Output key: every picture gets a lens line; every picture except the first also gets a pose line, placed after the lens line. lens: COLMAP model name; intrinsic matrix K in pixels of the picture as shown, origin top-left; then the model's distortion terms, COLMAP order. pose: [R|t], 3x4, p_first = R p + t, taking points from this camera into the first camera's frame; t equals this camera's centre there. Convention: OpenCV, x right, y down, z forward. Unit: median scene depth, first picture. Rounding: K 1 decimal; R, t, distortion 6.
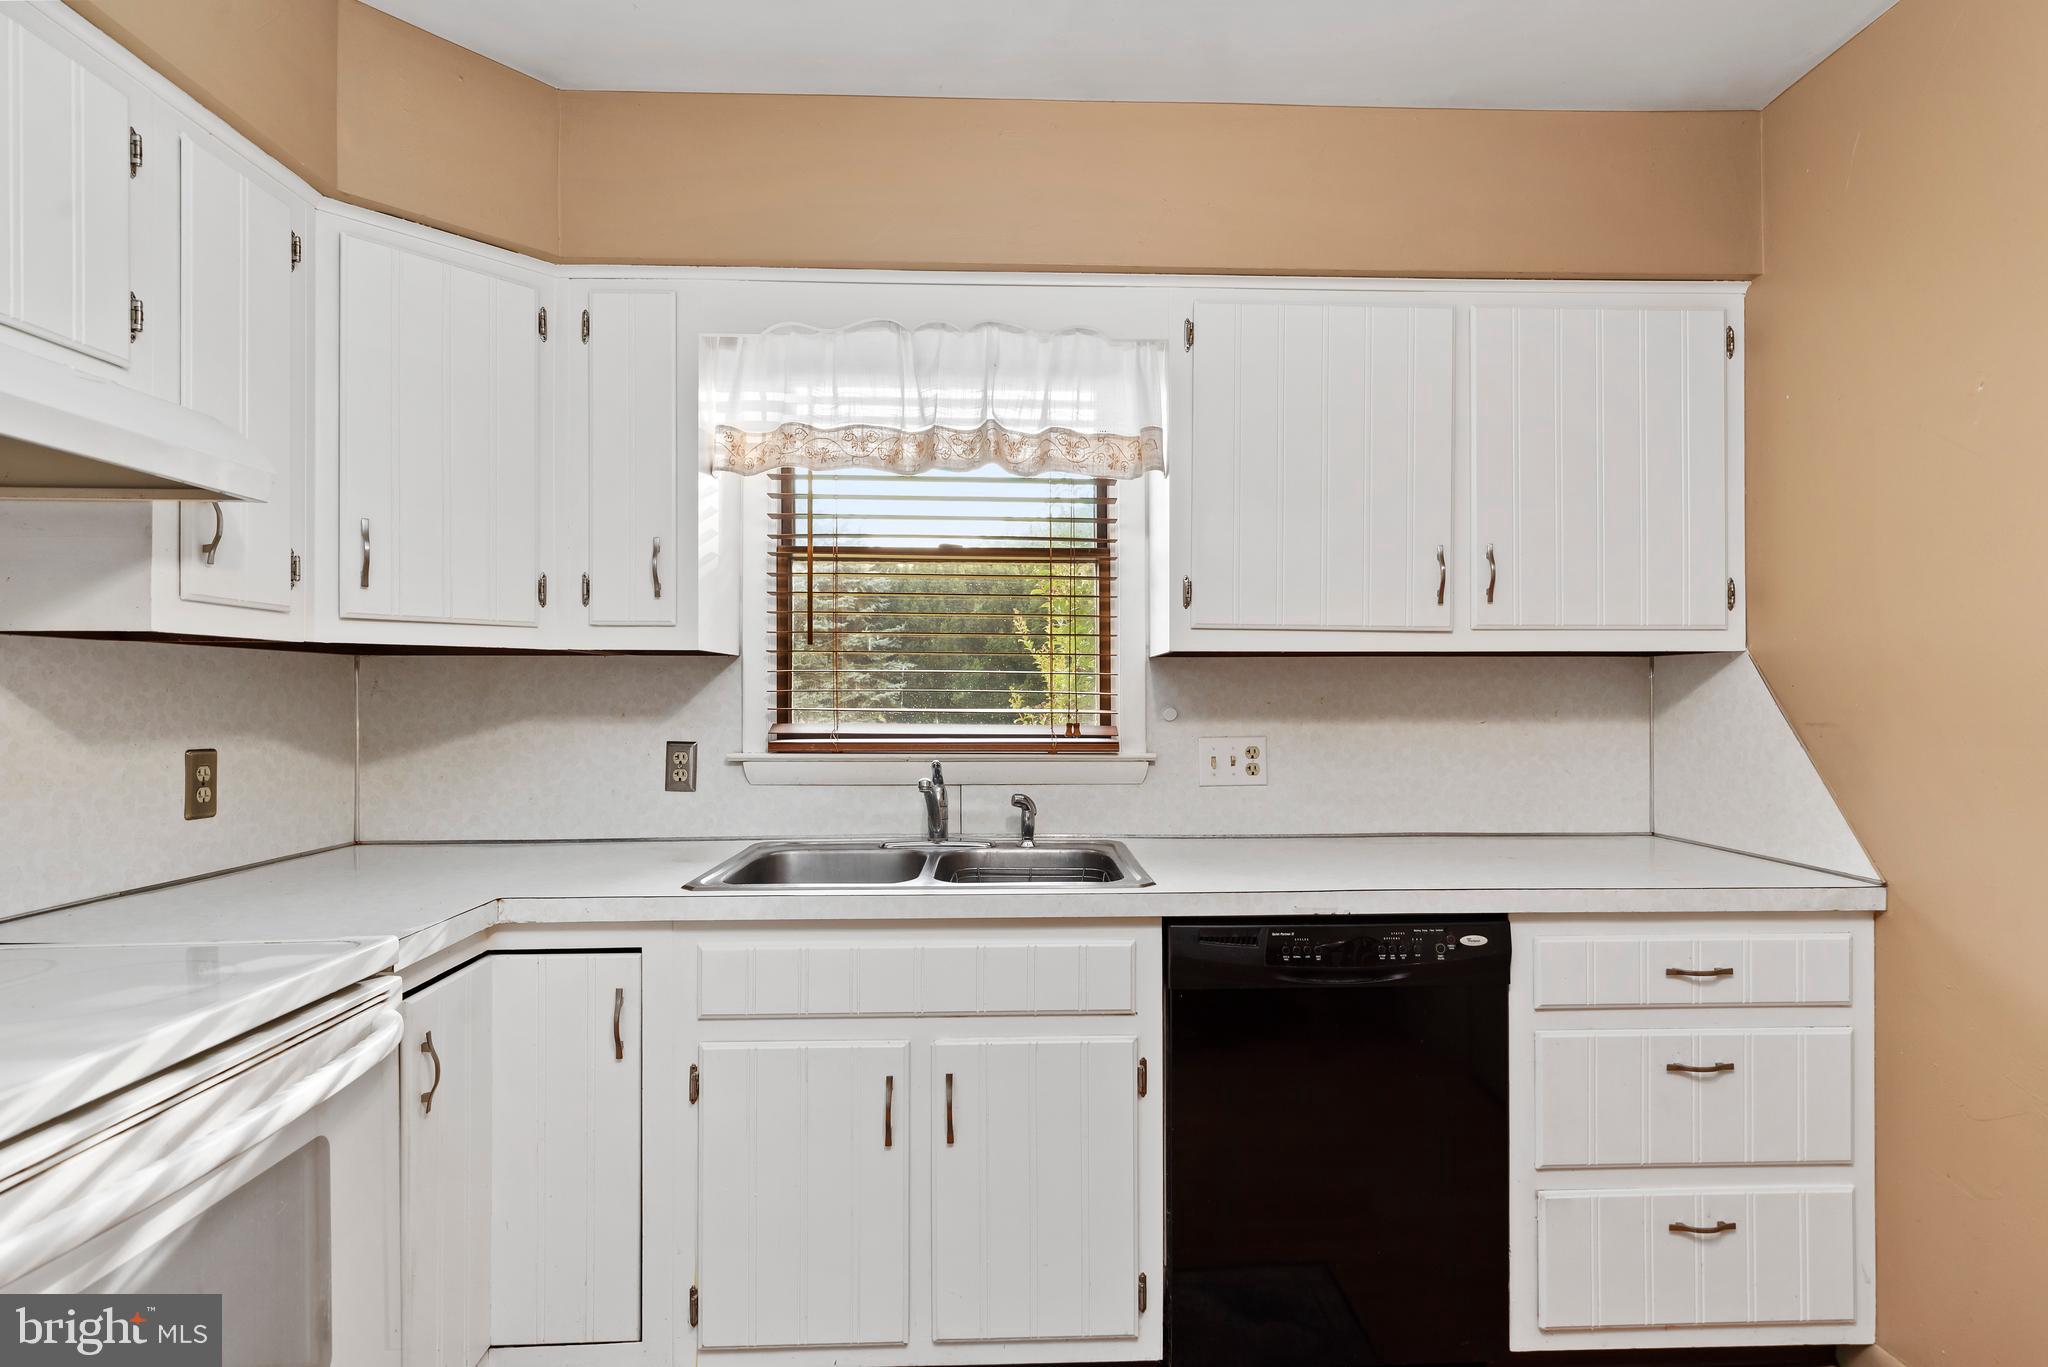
lens RADIAL K [[1024.1, 0, 1044.5], [0, 1024.1, 692.0], [0, 0, 1]] dist [-0.001302, 0.000683]
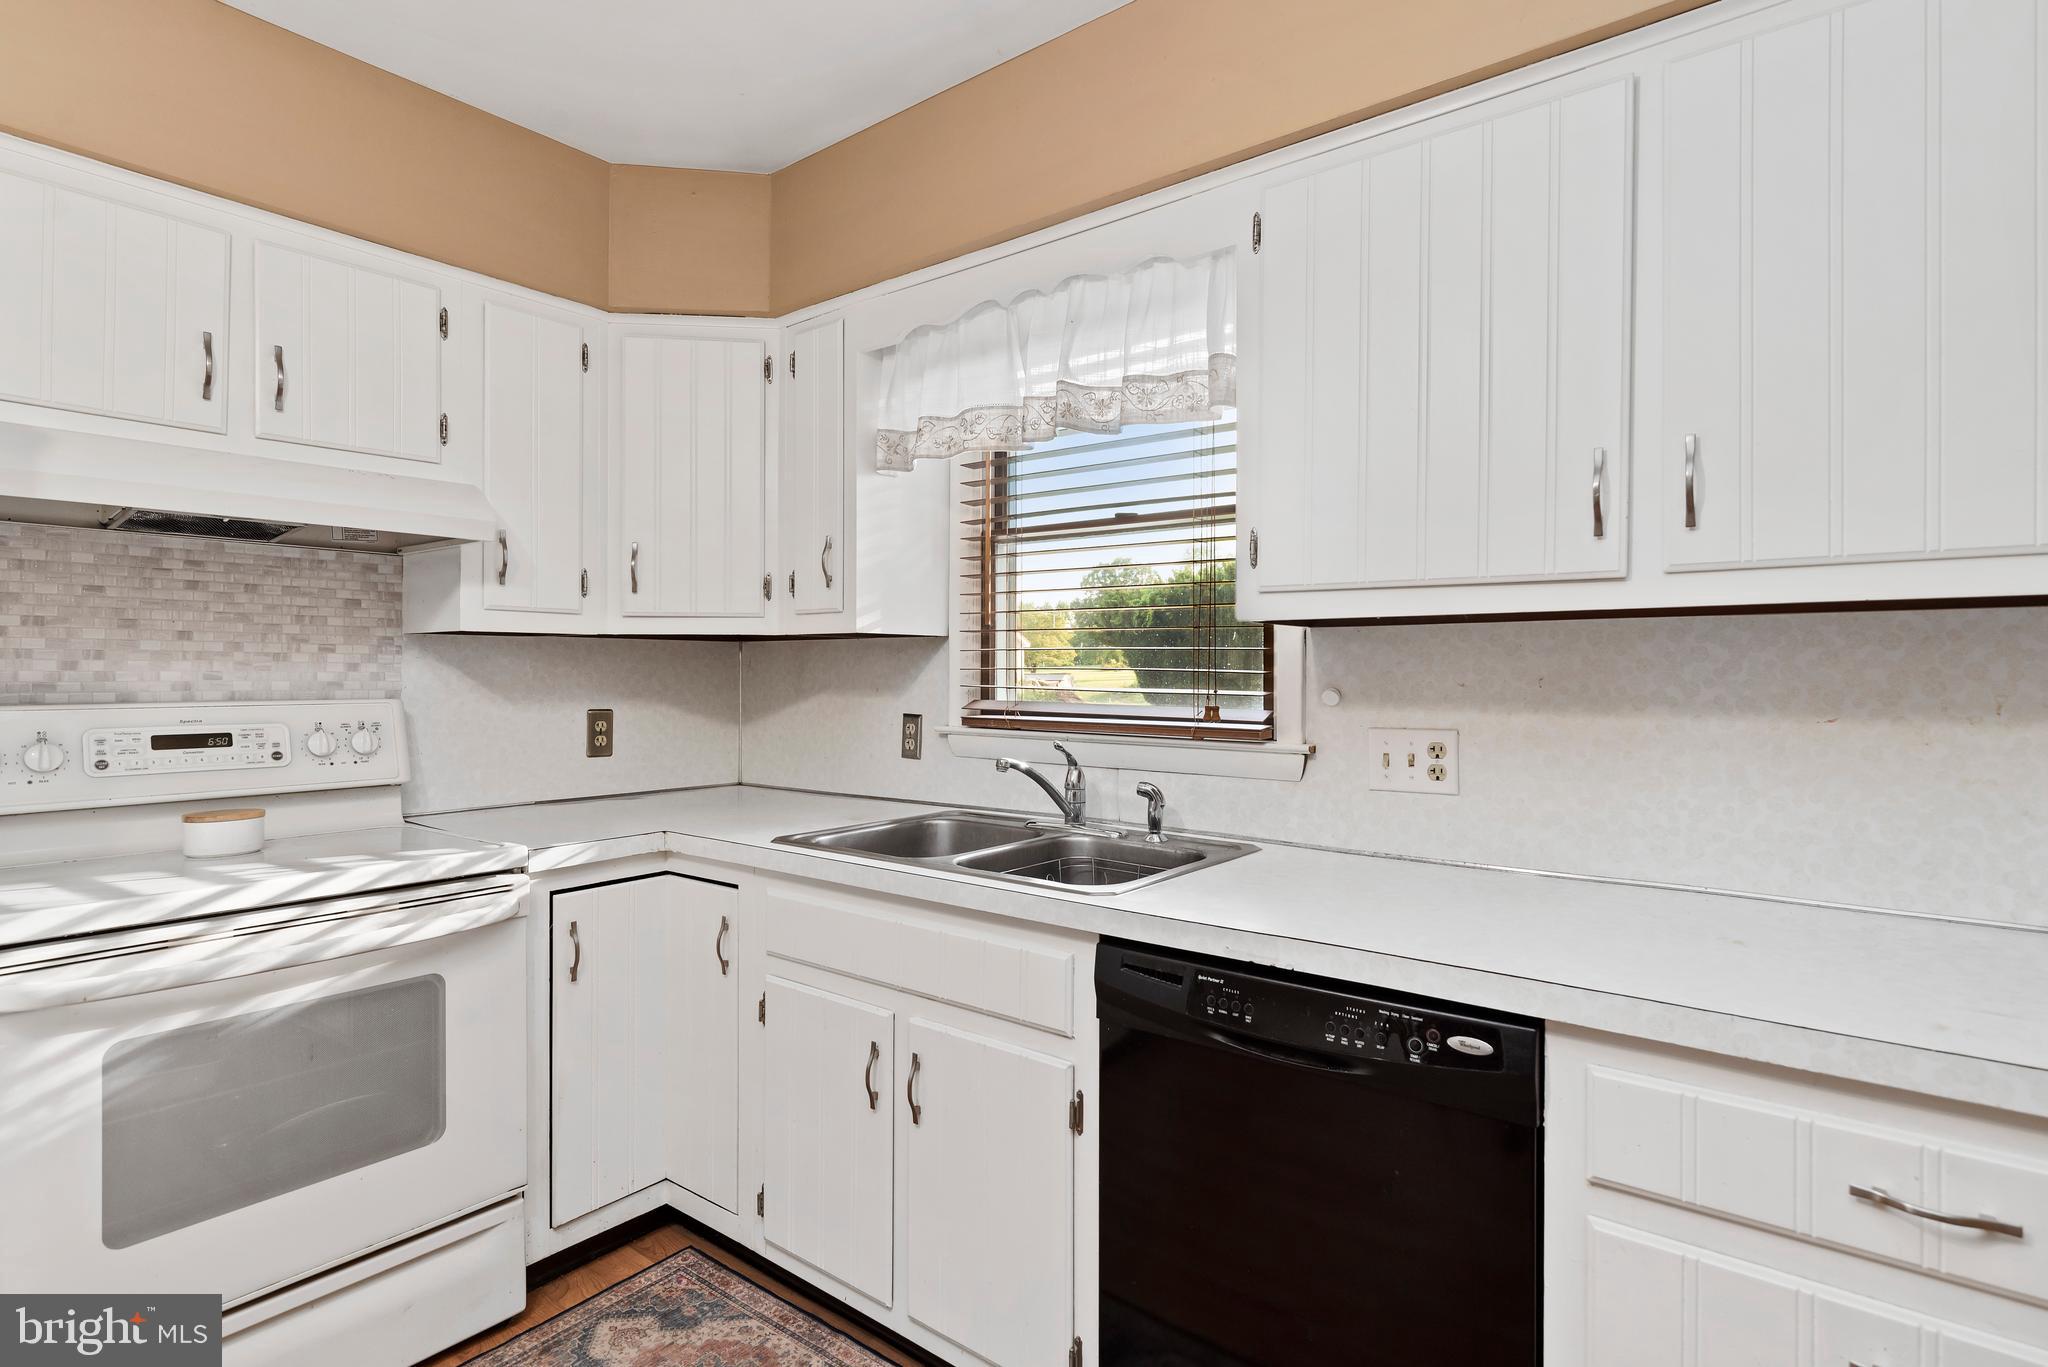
lens RADIAL K [[1024.1, 0, 1006.4], [0, 1024.1, 668.8], [0, 0, 1]] dist [-0.001302, 0.000683]
pose [[0.761182, 0.000116, -0.648539, 0.517421], [-0.000011, 1.000000, 0.000166, -0.001548], [0.648539, -0.000120, 0.761182, 0.249687]]
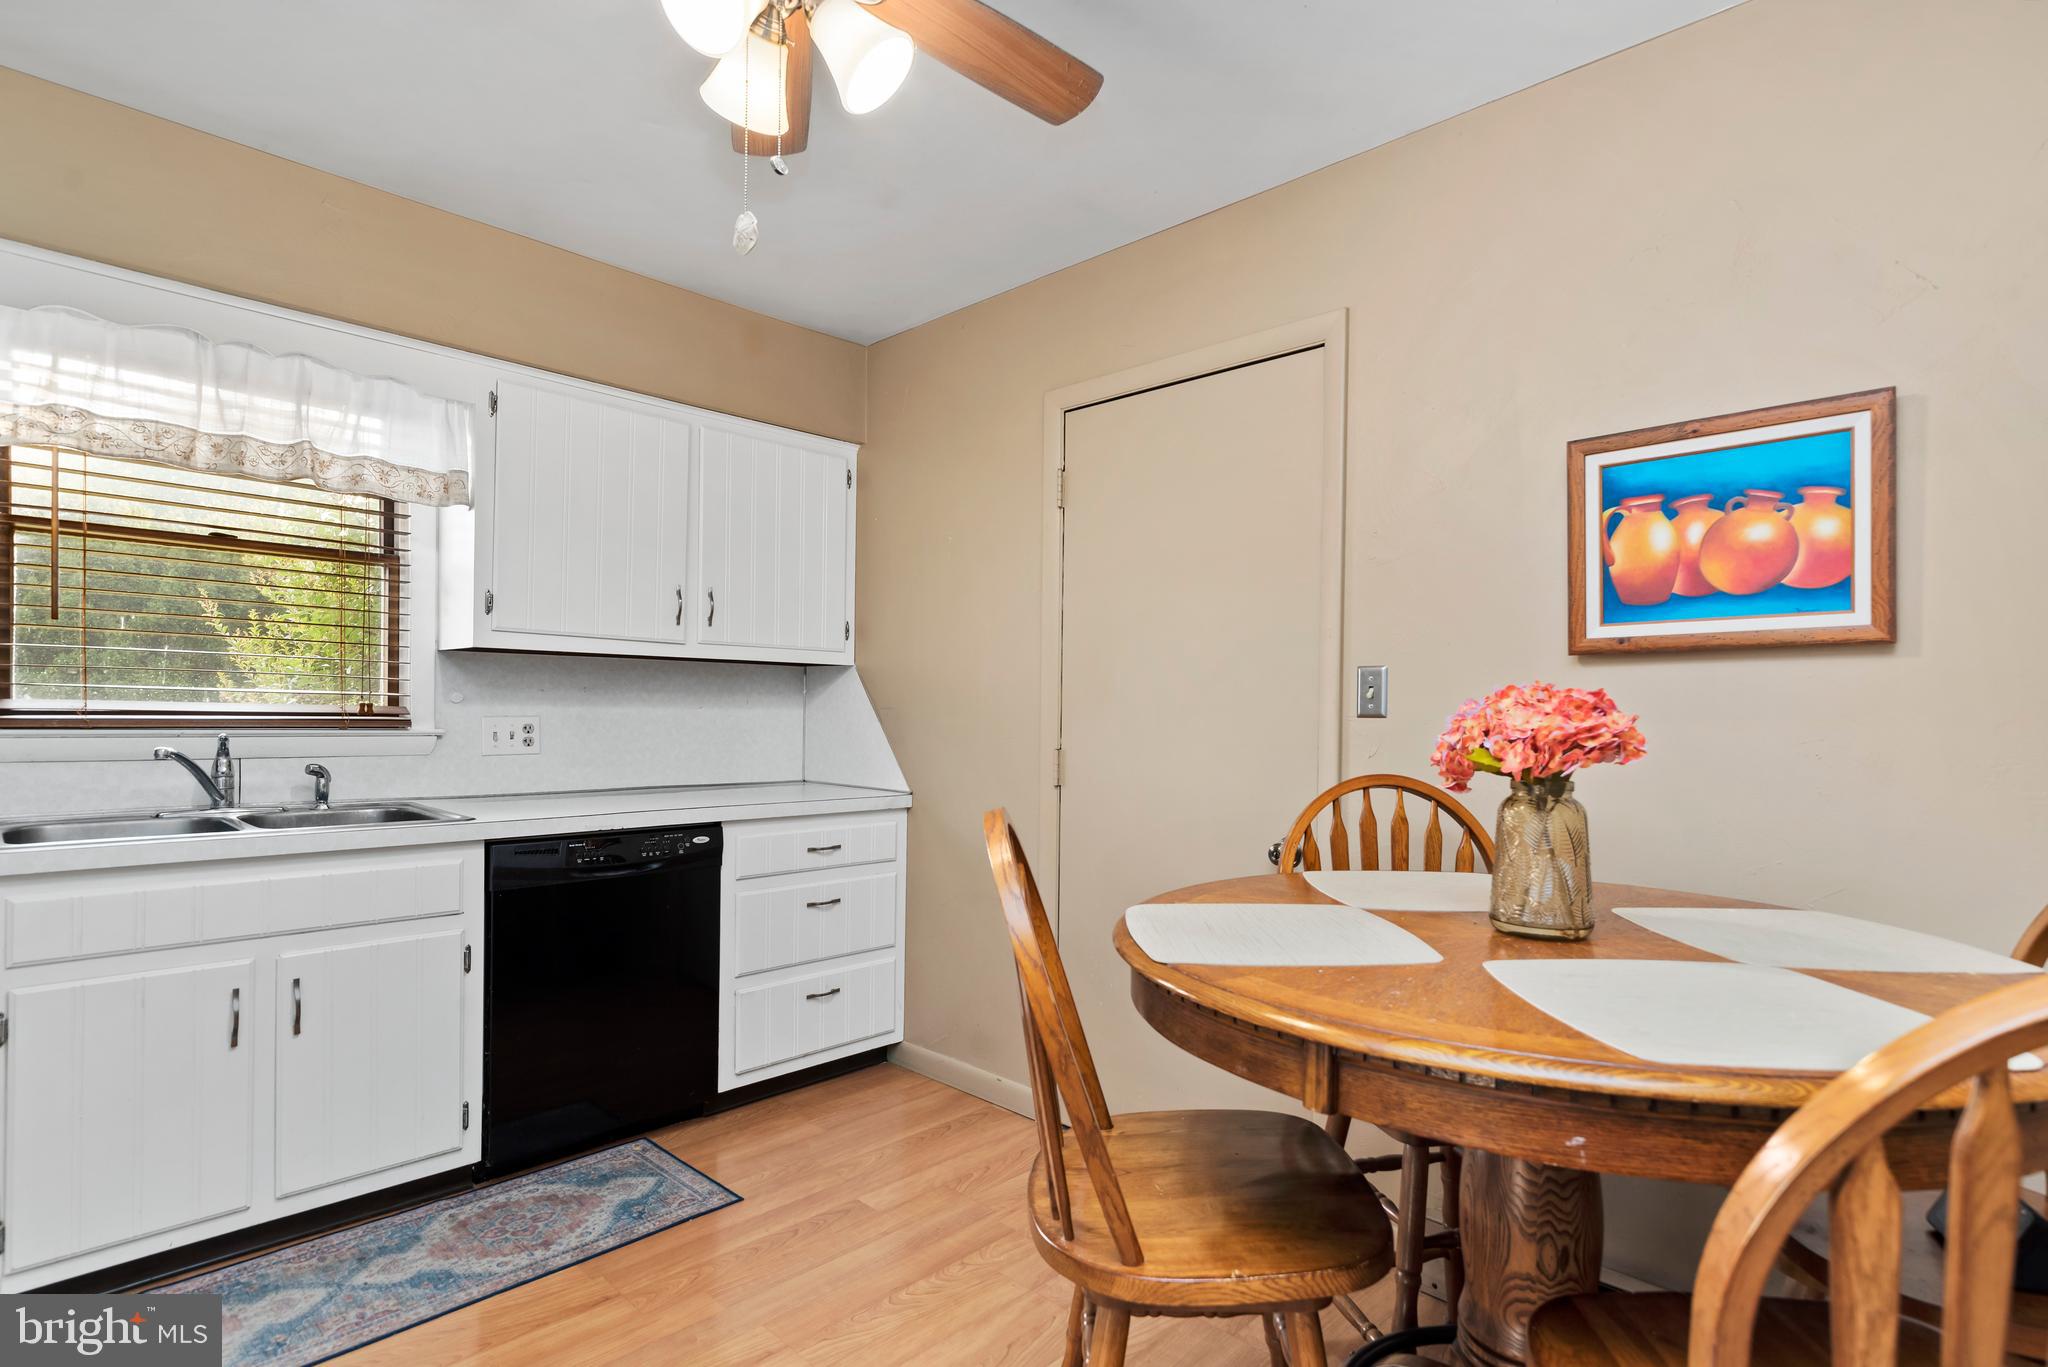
lens RADIAL K [[1024.1, 0, 1039.5], [0, 1024.1, 717.2], [0, 0, 1]] dist [-0.001302, 0.000683]
pose [[0.727159, 0.006977, 0.686434, -0.243042], [-0.020020, 0.999739, 0.011047, 0.020360], [-0.686177, -0.021775, 0.727108, -0.427603]]
